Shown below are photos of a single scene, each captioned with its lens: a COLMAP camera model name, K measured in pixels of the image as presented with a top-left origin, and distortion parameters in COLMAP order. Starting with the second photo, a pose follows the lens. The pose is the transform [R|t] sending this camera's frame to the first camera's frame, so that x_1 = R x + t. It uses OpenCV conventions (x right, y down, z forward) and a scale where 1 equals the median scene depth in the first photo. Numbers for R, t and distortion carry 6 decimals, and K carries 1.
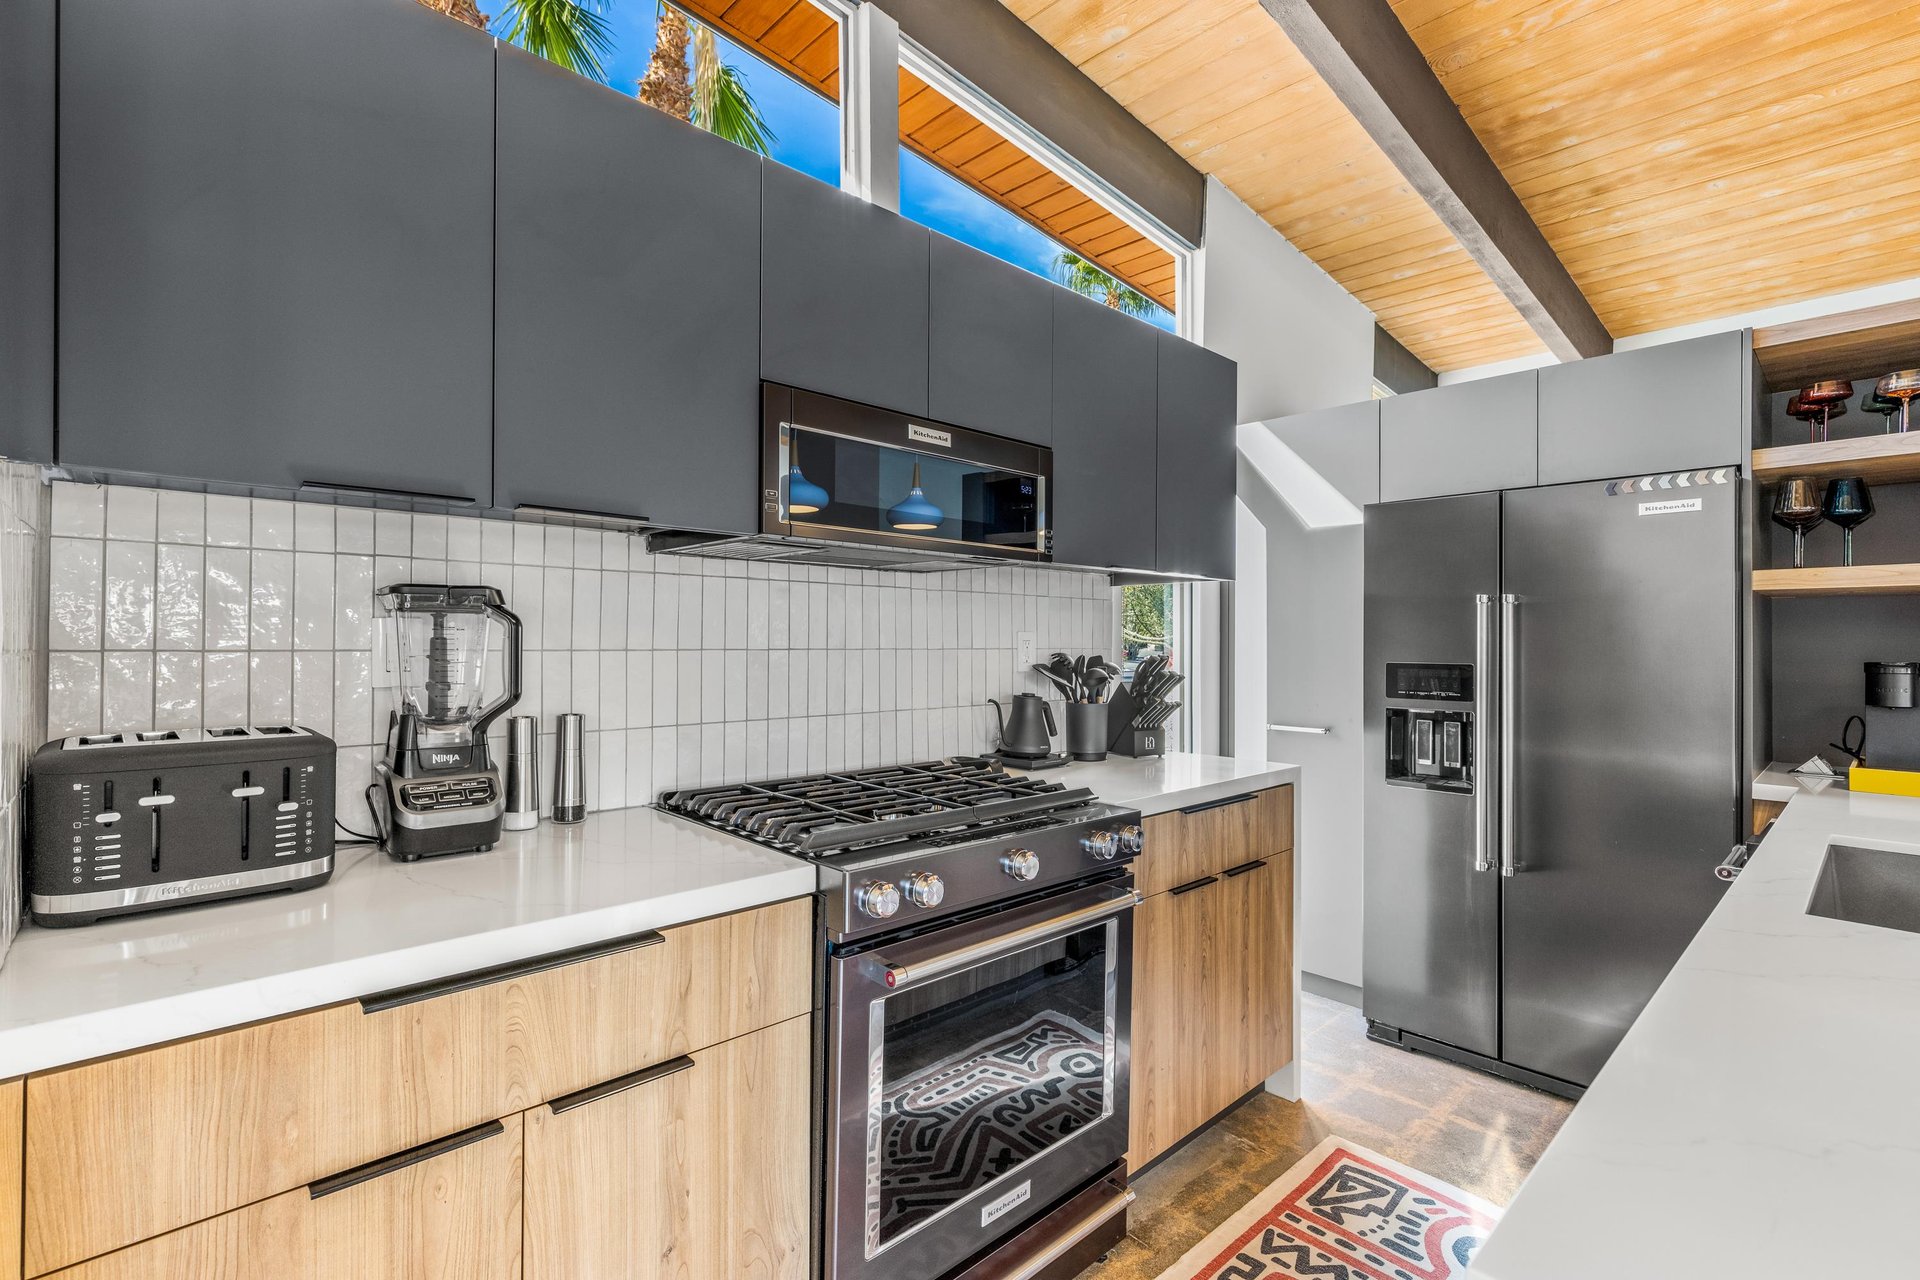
lens RADIAL K [[883.0, 0, 991.1], [0, 883.0, 621.1], [0, 0, 1]] dist [0.003906, 0.000284]
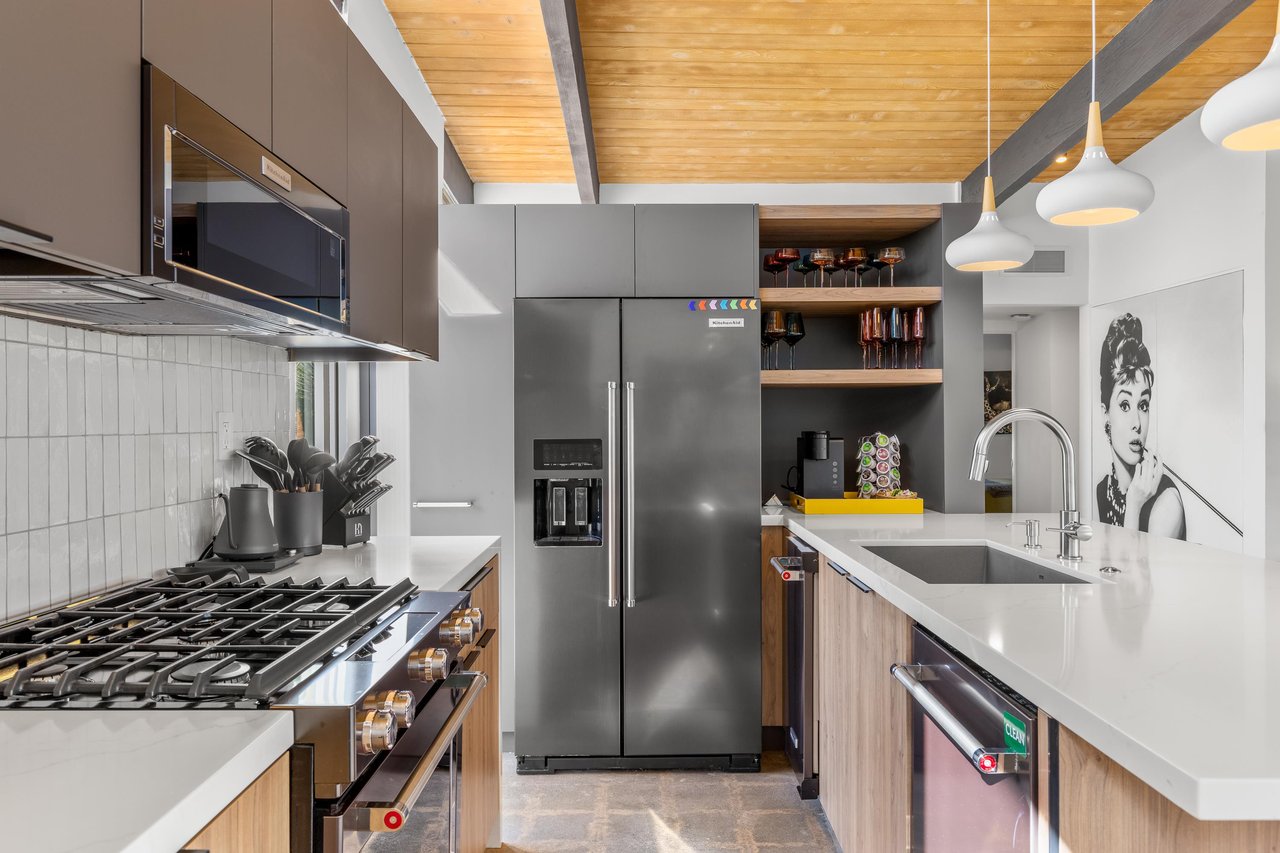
lens RADIAL K [[884.3, 0, 640.8], [0, 884.3, 407.0], [0, 0, 1]] dist [0.000215, -0.001774]
pose [[0.678796, 0.003749, 0.734318, -0.308233], [-0.008800, 0.999957, 0.003029, 0.001093], [-0.734274, -0.008518, 0.678799, 0.133917]]
